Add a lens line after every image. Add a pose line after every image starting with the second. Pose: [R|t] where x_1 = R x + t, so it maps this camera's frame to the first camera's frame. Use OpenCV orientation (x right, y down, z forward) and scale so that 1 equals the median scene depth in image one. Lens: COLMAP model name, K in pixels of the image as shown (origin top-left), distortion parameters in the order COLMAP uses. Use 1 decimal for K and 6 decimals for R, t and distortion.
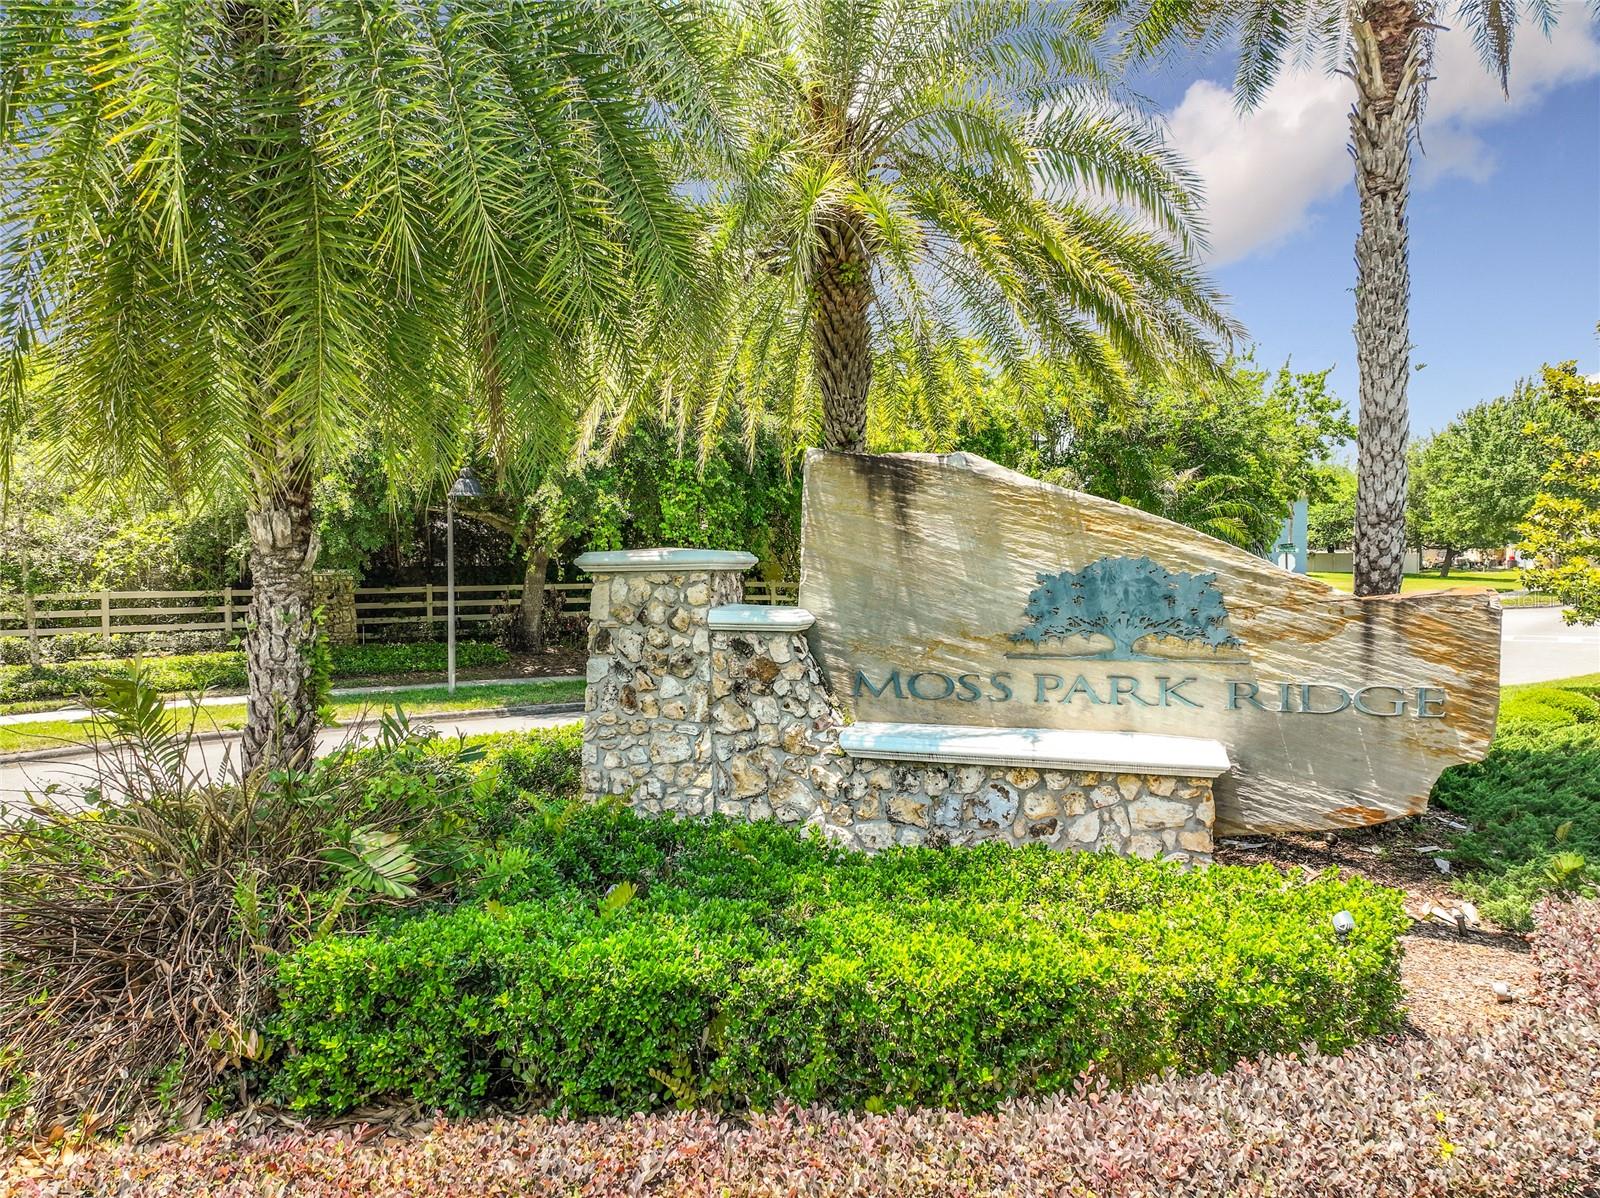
lens RADIAL K [[1122.1, 0, 815.9], [0, 1122.1, 600.3], [0, 0, 1]] dist [0.001425, 0.009202]
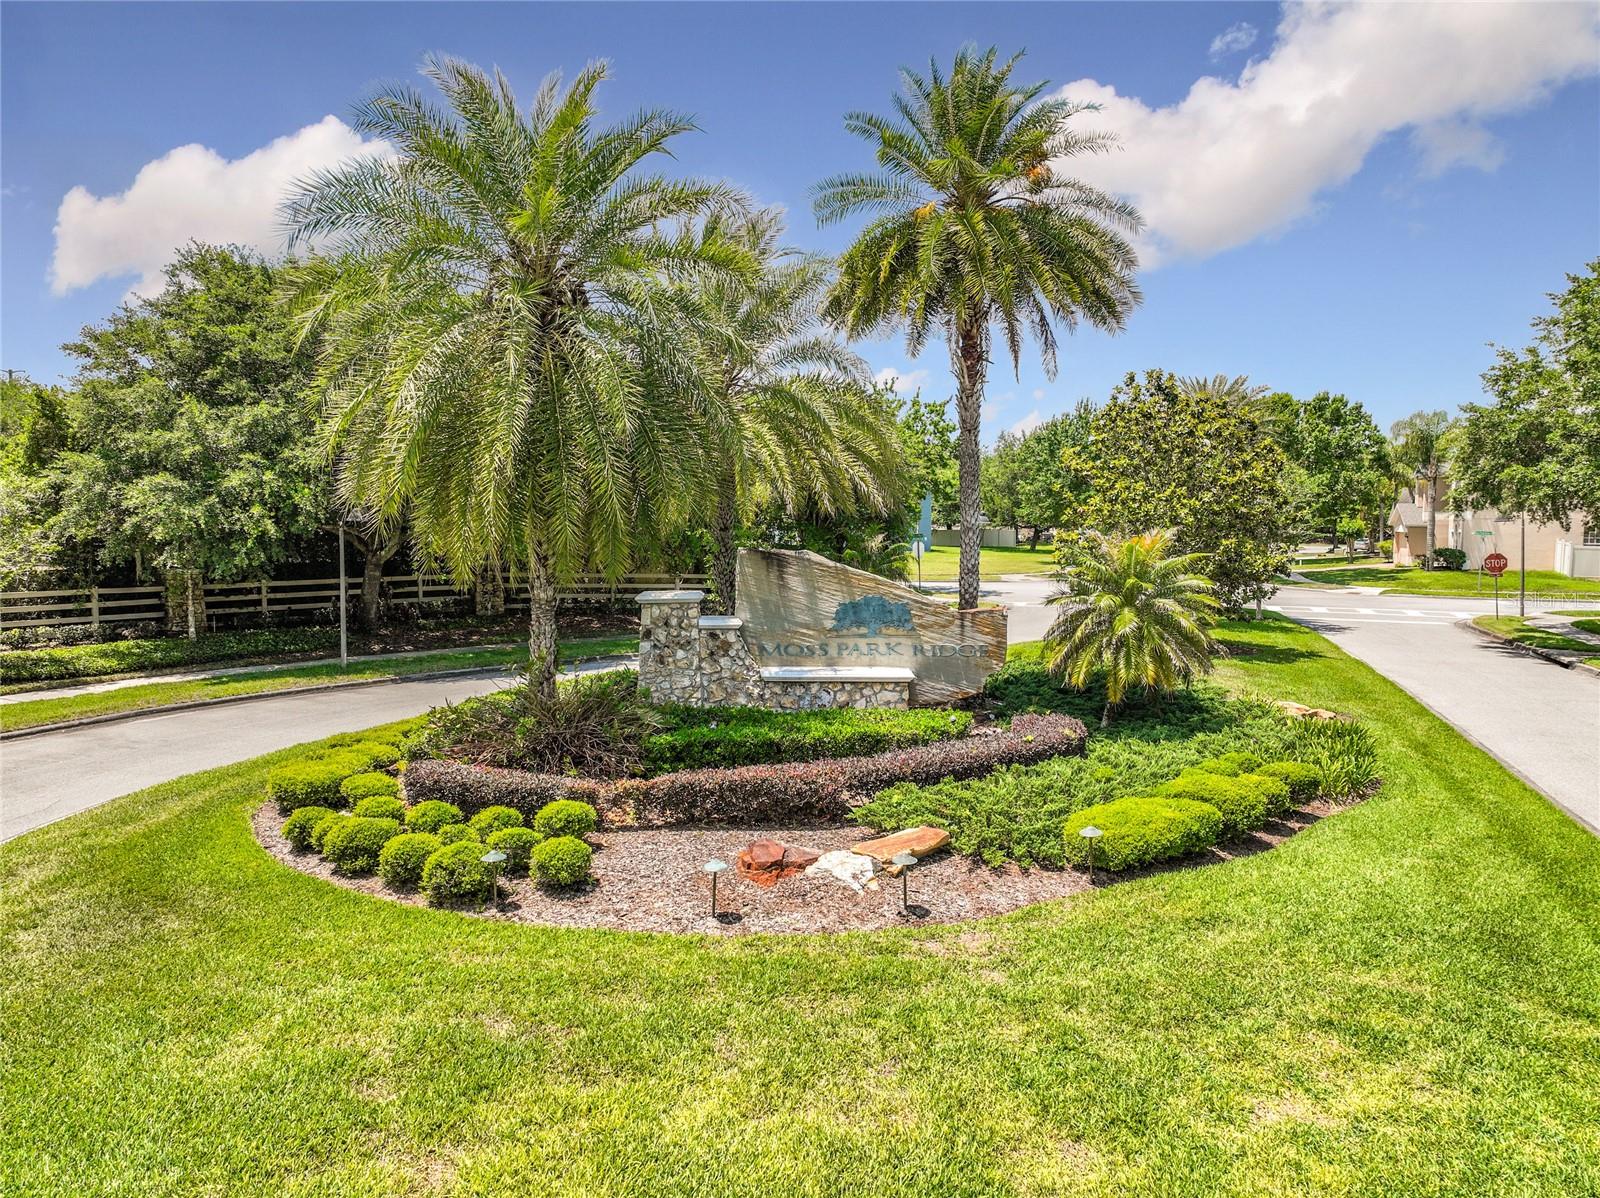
lens RADIAL K [[1110.2, 0, 804.2], [0, 1110.2, 596.1], [0, 0, 1]] dist [-0.001136, 0.006286]
pose [[0.955397, -0.017437, 0.294808, -0.563438], [0.009114, 0.999521, 0.029582, -0.105991], [-0.295182, -0.025576, 0.955099, -1.232089]]
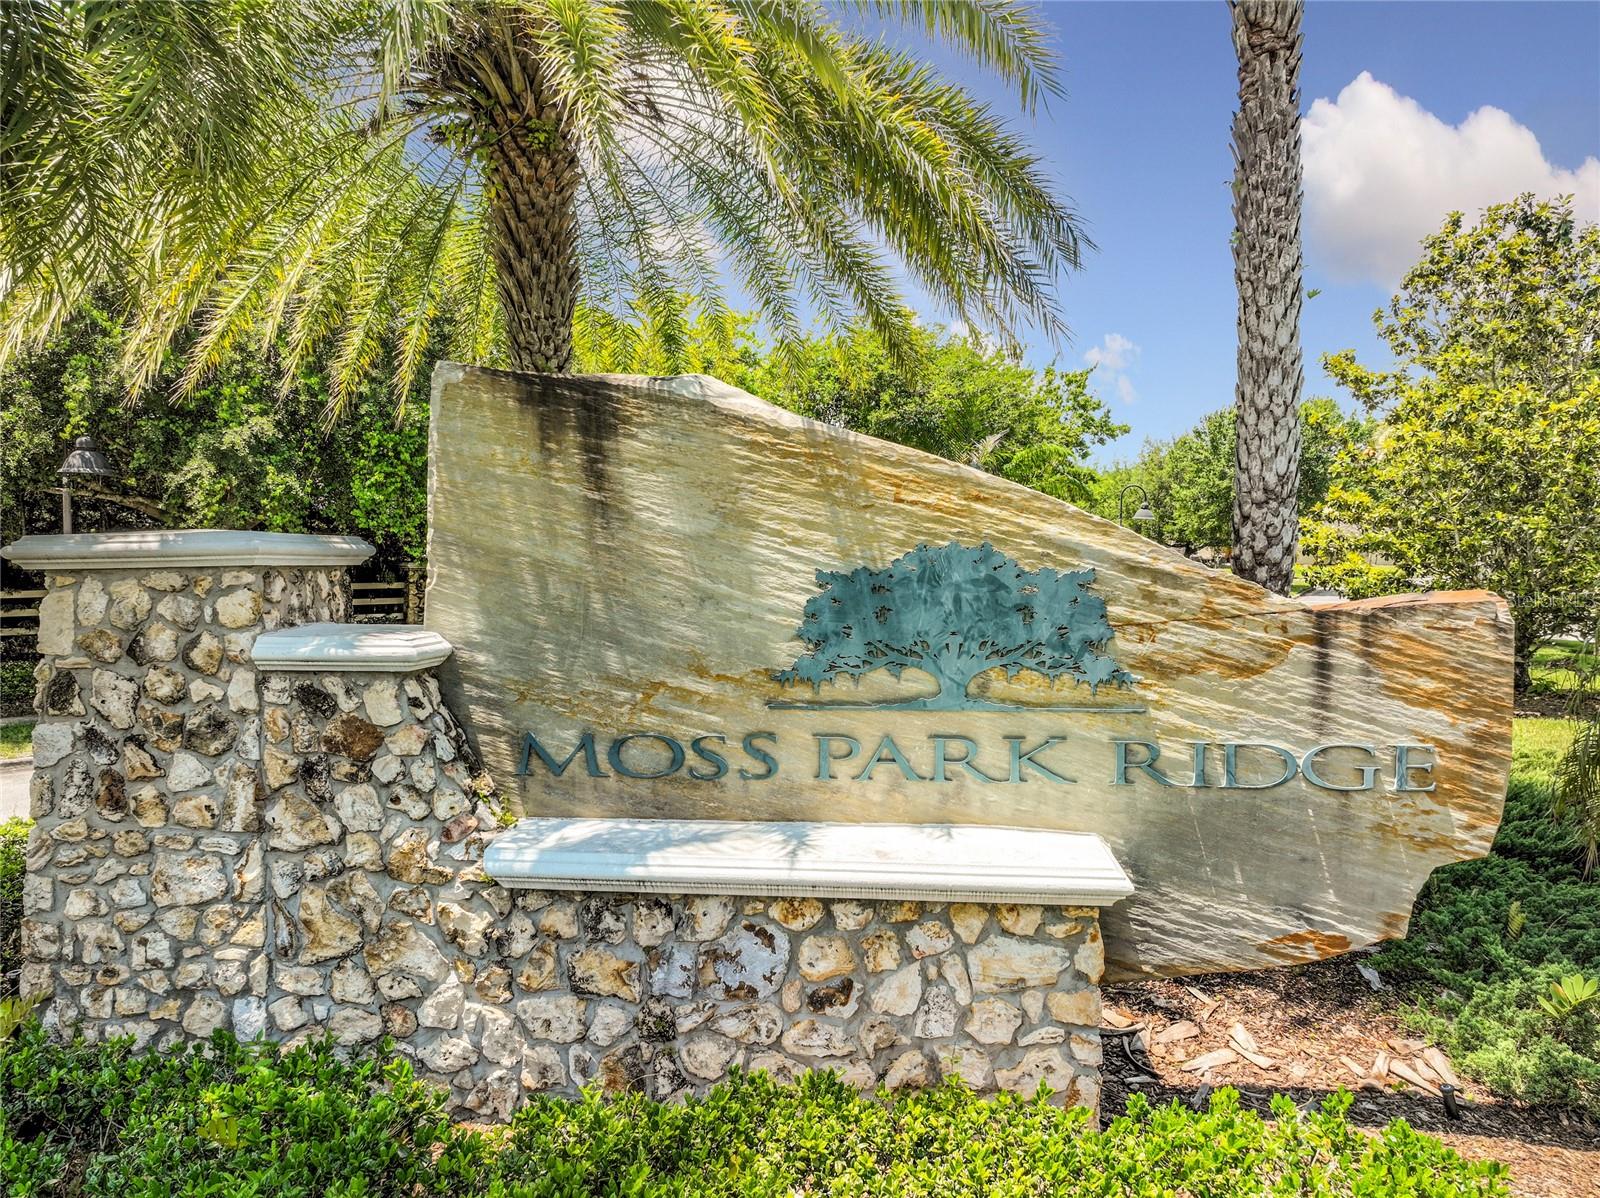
lens RADIAL K [[1122.1, 0, 815.9], [0, 1122.1, 600.3], [0, 0, 1]] dist [0.001425, 0.009202]
pose [[0.979428, -0.007883, 0.201638, 0.070731], [0.007475, 0.999968, 0.002786, -0.009238], [-0.201654, -0.001222, 0.979456, 0.387196]]
